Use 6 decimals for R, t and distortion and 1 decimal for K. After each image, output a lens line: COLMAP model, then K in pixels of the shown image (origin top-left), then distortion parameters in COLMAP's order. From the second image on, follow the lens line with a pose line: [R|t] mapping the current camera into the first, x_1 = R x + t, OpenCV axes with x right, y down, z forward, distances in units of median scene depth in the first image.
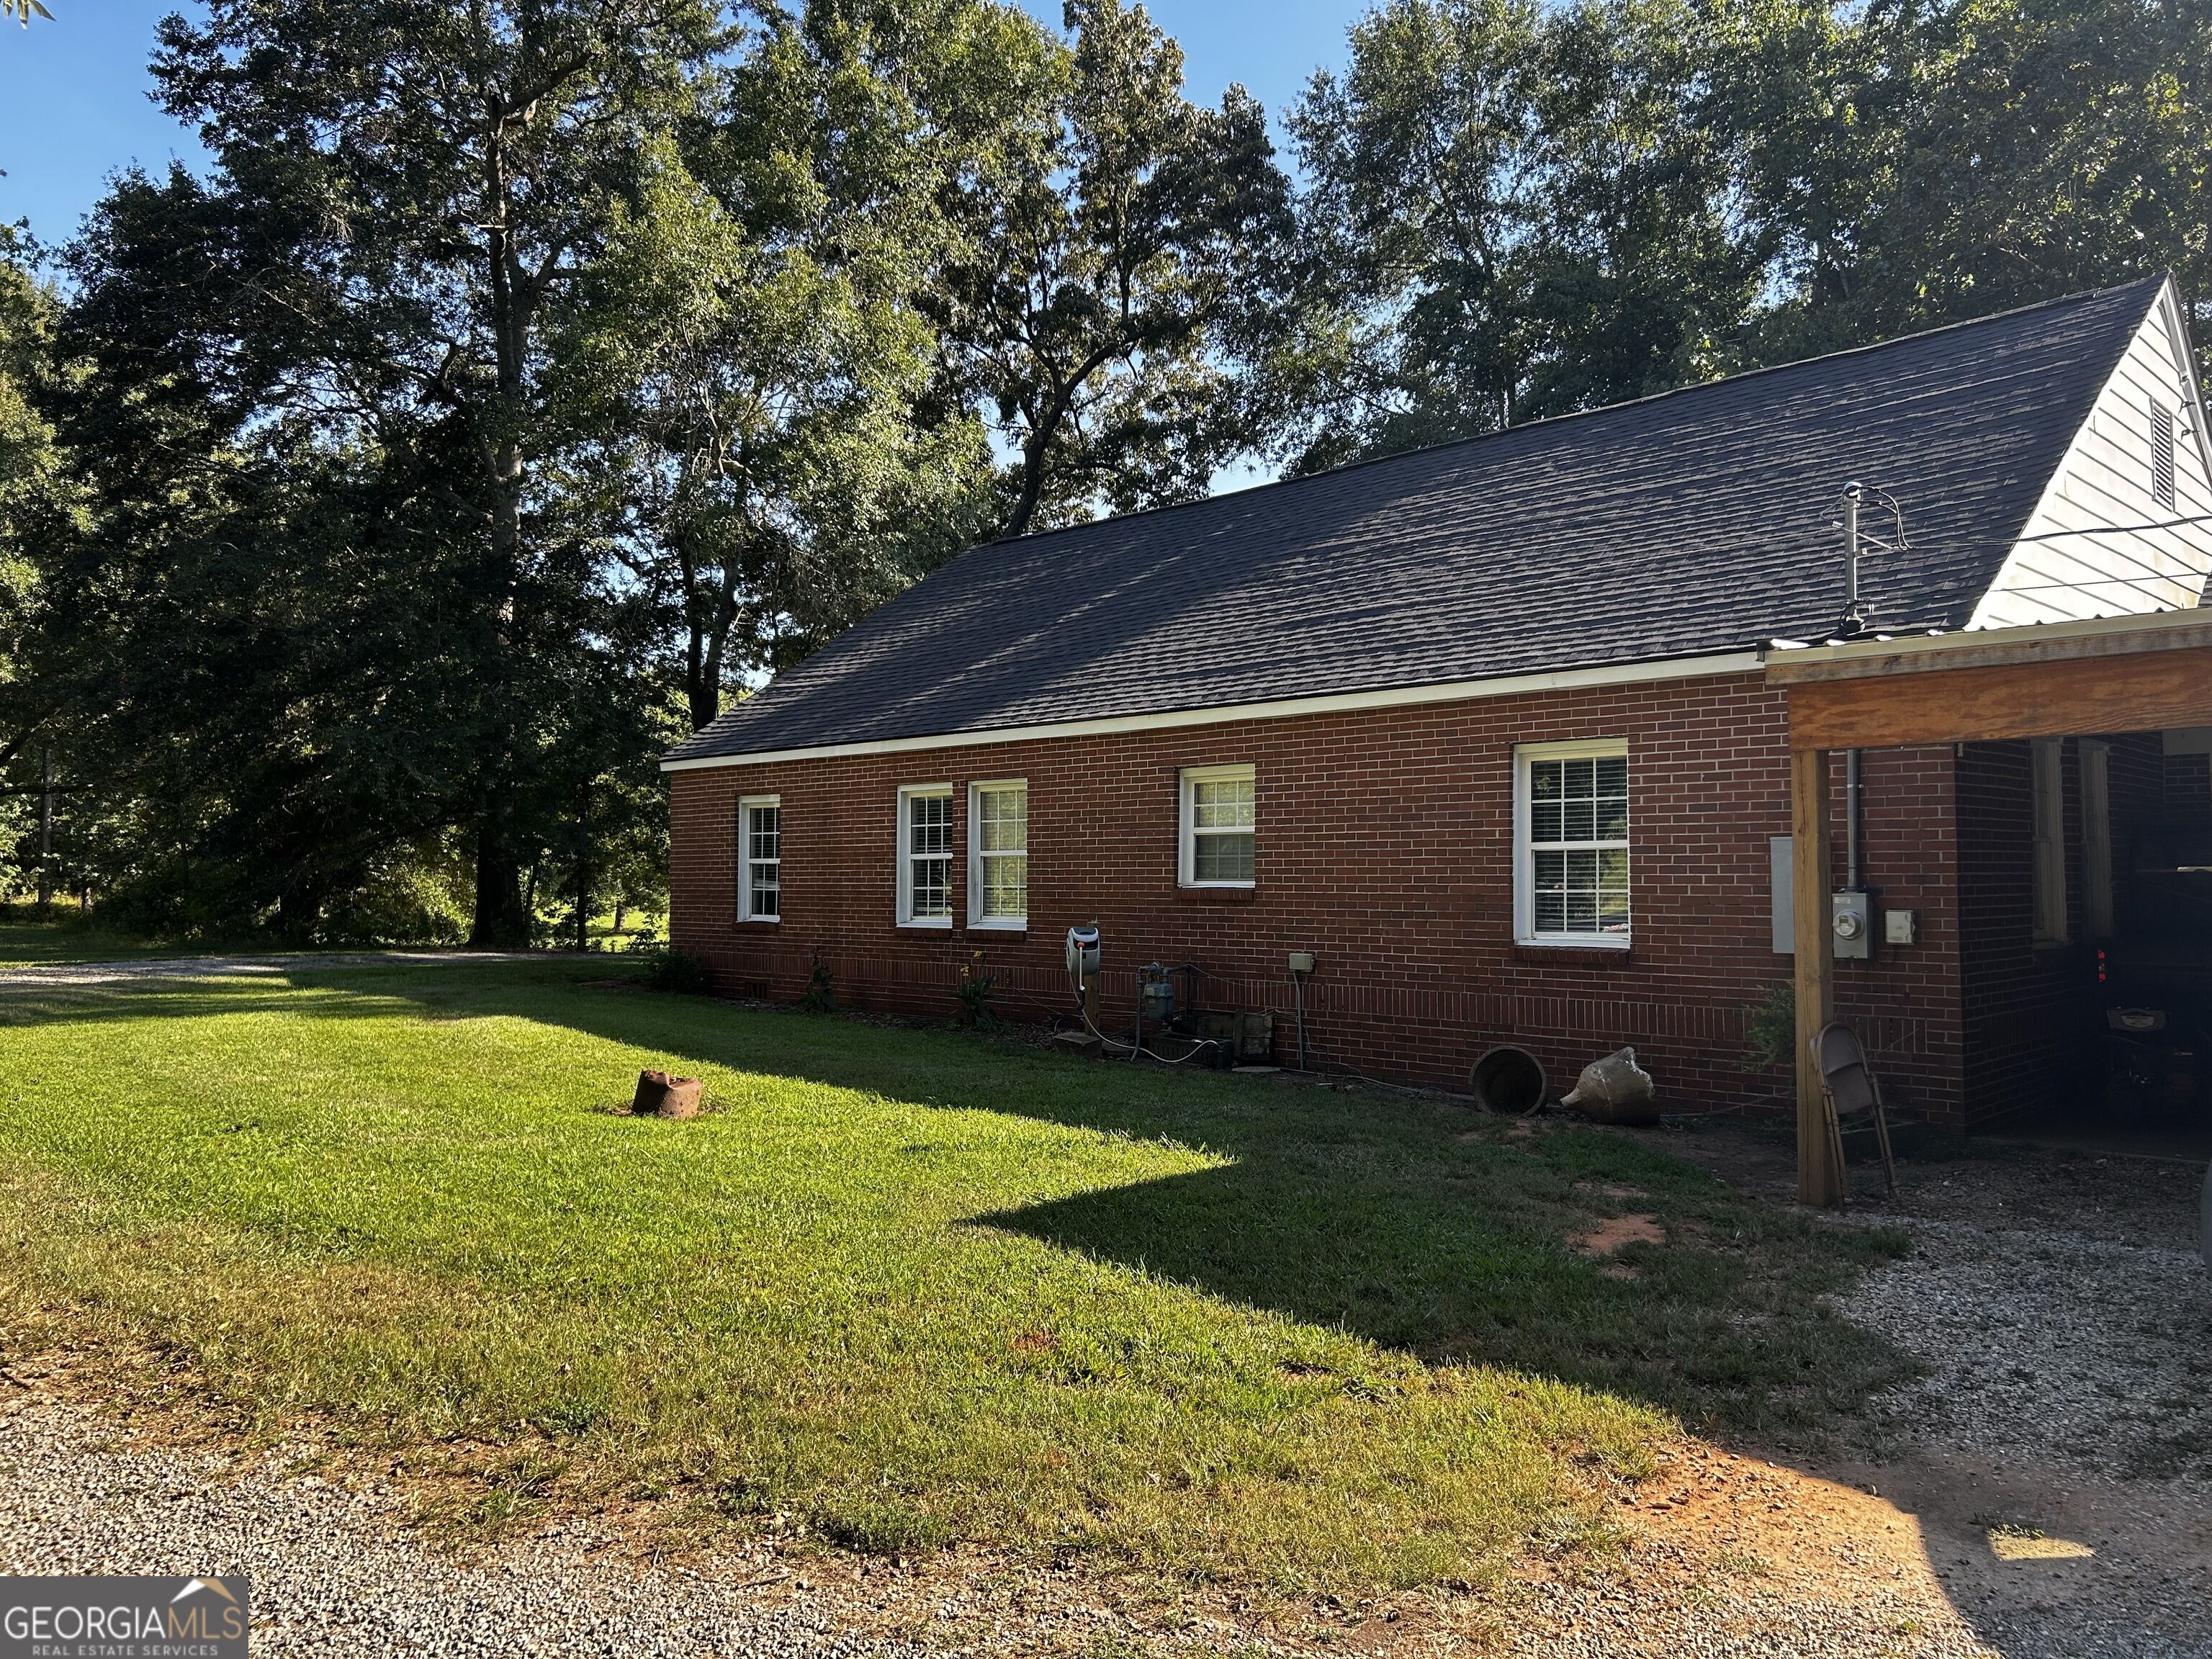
lens RADIAL K [[1844.7, 0, 1106.0], [0, 1844.7, 829.5], [0, 0, 1]] dist [0.141474, -0.258167]
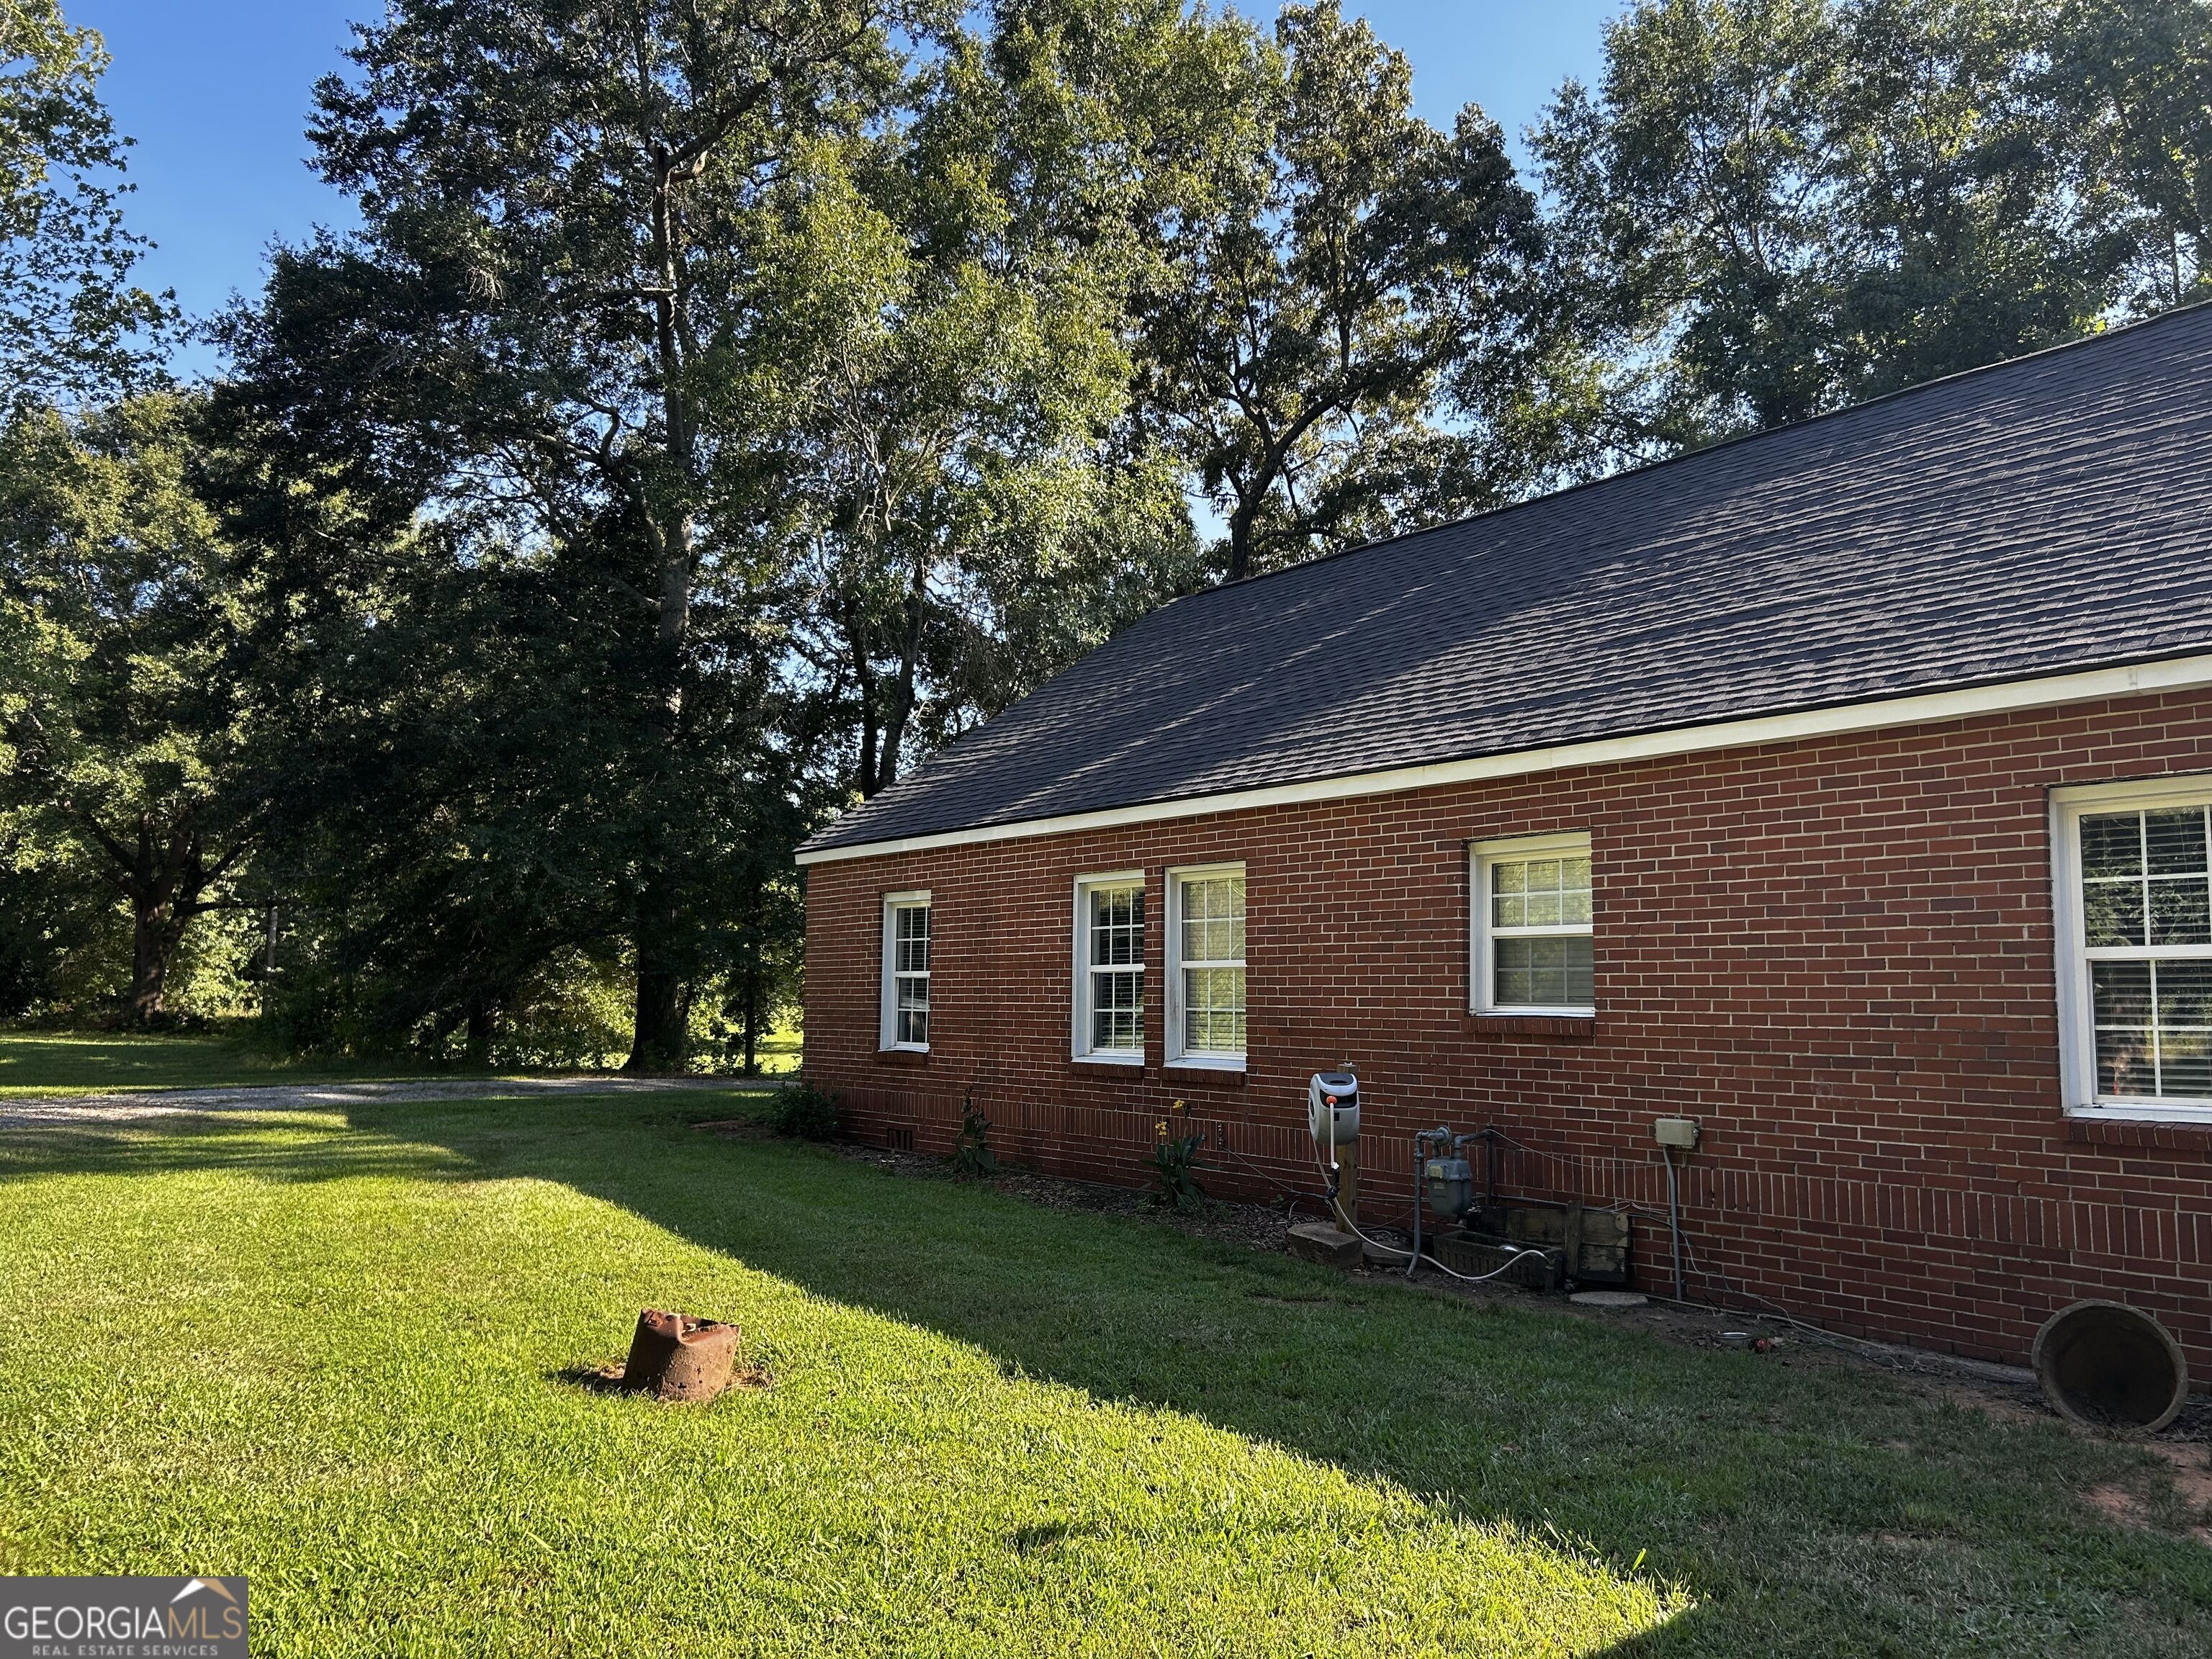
lens RADIAL K [[1877.9, 0, 1106.0], [0, 1877.9, 829.5], [0, 0, 1]] dist [0.116324, -0.285891]
pose [[0.994181, -0.004972, -0.107610, -0.008510], [-0.001612, 0.998136, -0.061015, 0.002437], [0.107712, 0.060834, 0.992319, 0.122004]]
